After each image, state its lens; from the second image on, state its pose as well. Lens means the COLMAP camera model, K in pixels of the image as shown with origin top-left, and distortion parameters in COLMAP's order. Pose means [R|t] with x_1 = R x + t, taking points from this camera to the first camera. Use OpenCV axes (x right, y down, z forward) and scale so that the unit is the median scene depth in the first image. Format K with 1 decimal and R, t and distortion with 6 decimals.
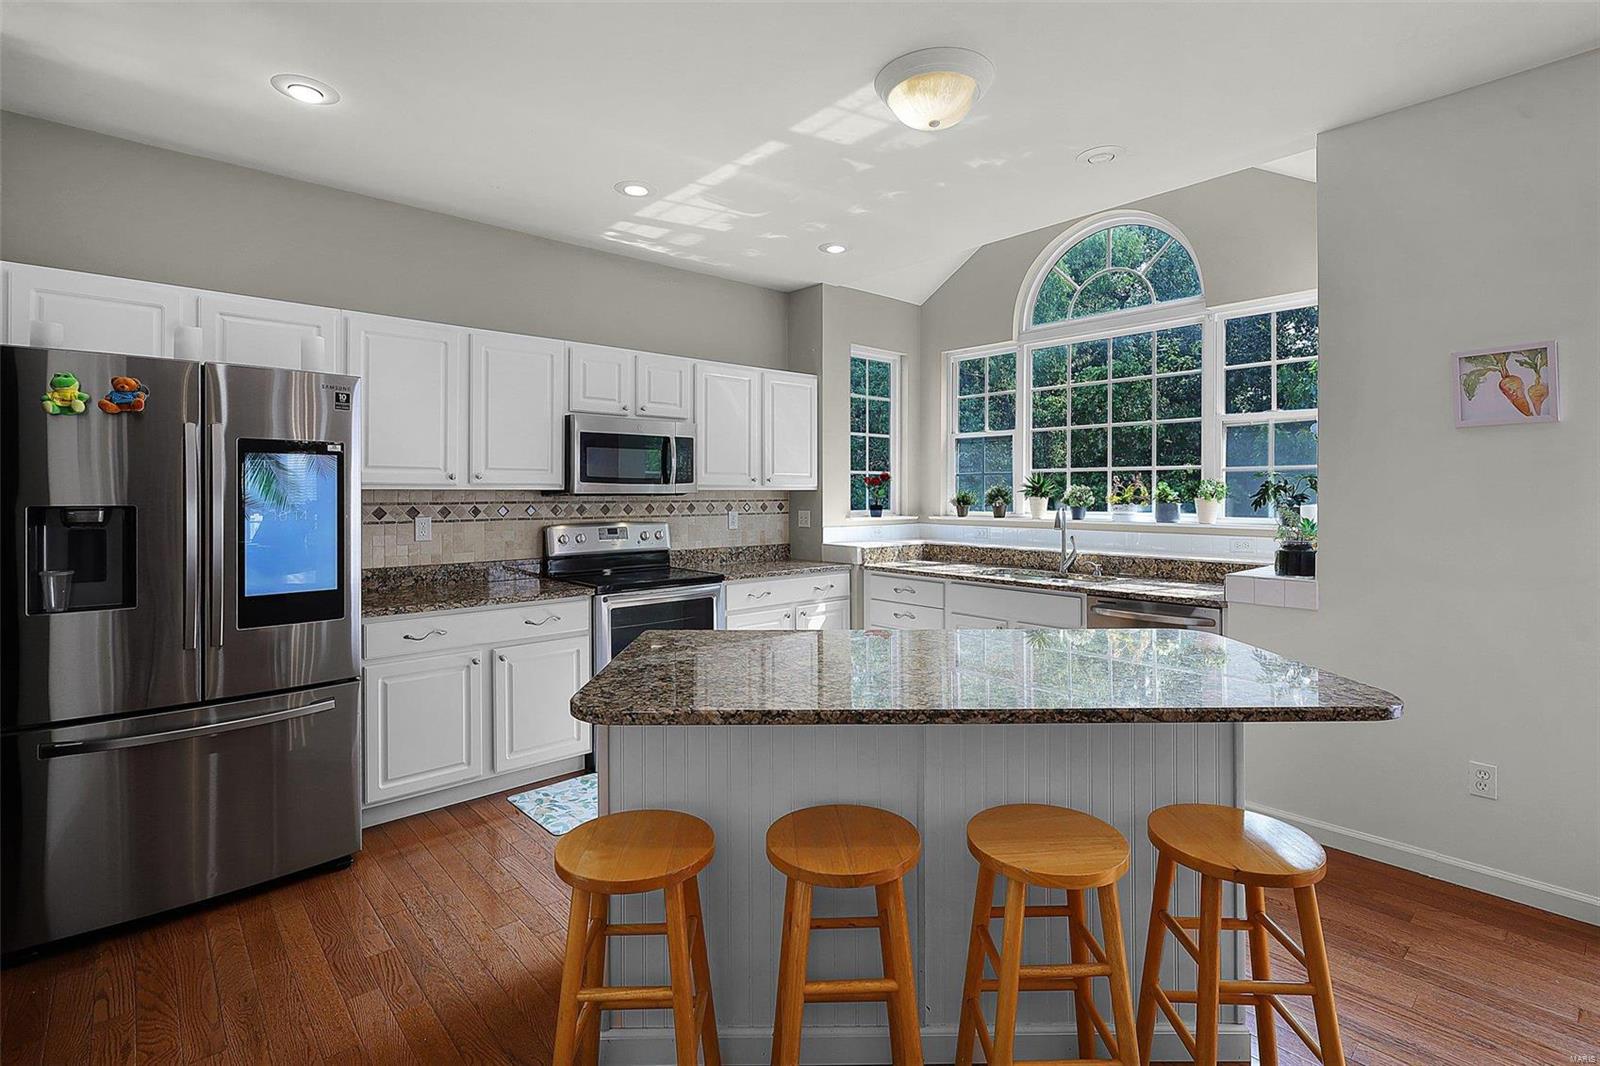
lens RADIAL K [[752.9, 0, 797.1], [0, 752.9, 496.9], [0, 0, 1]] dist [0.002301, 0.002482]
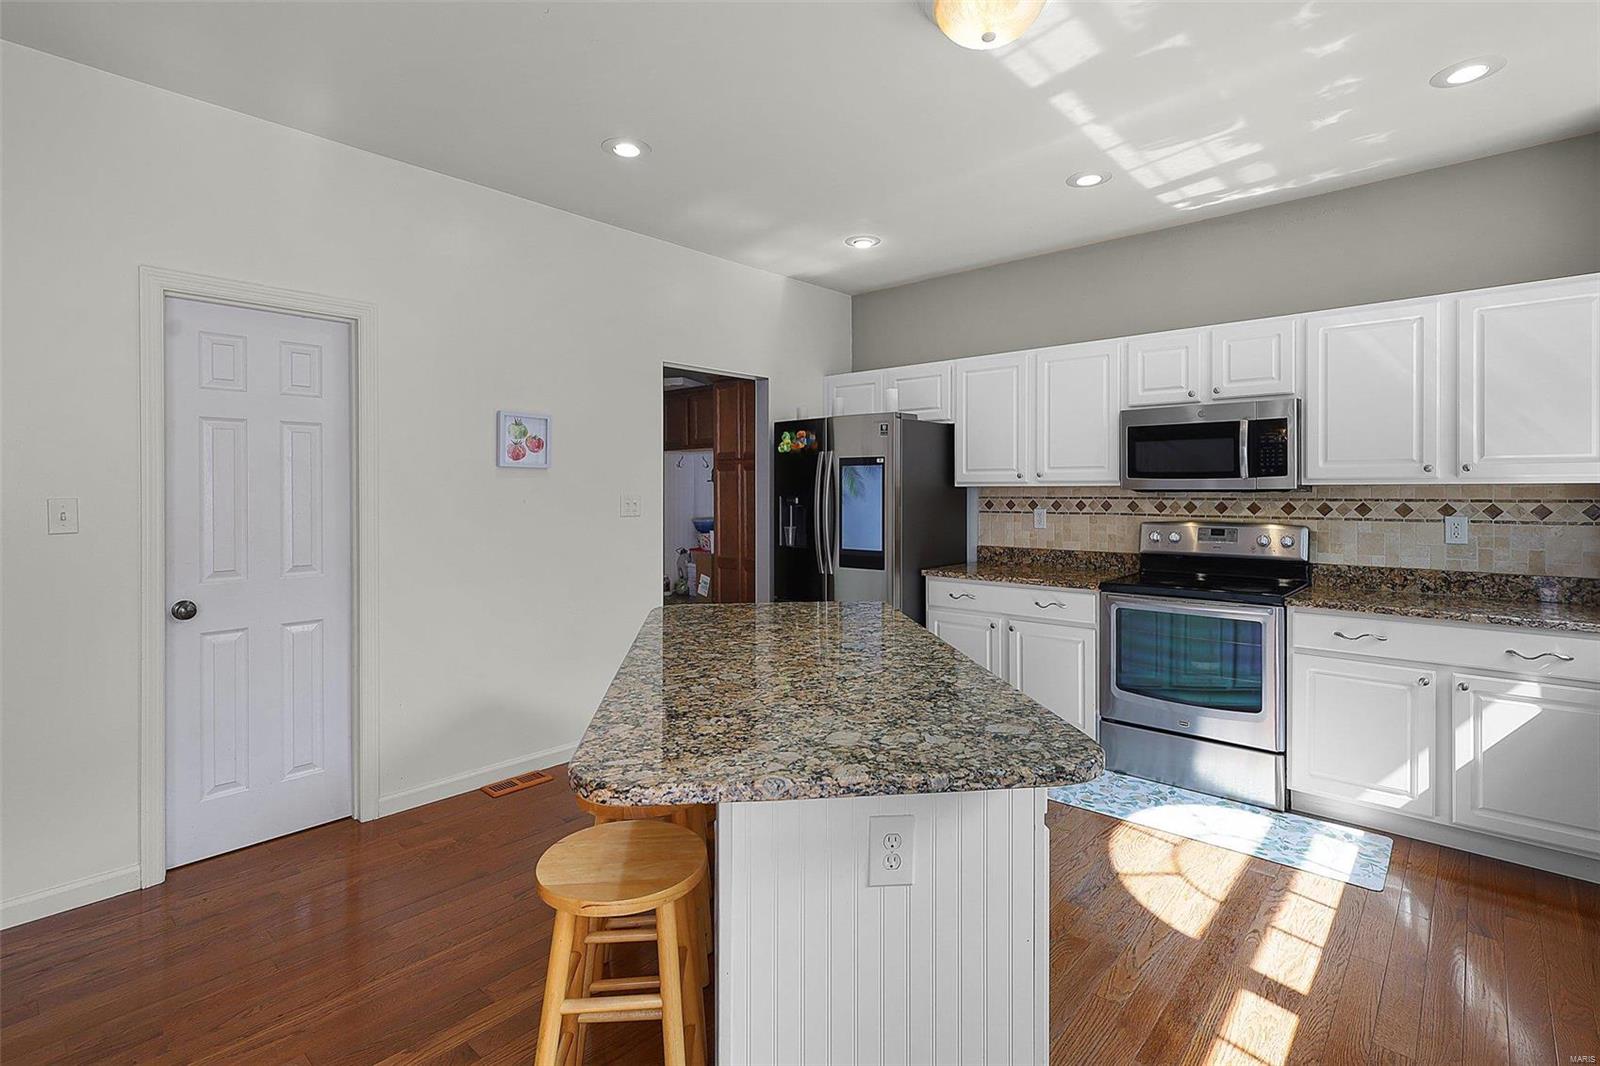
lens RADIAL K [[752.9, 0, 812.9], [0, 752.9, 490.2], [0, 0, 1]] dist [0.002301, 0.002482]
pose [[0.128410, 0.001309, -0.991720, 0.620932], [-0.004319, 0.999990, 0.000760, -0.002367], [0.991712, 0.004186, 0.128415, 0.453089]]
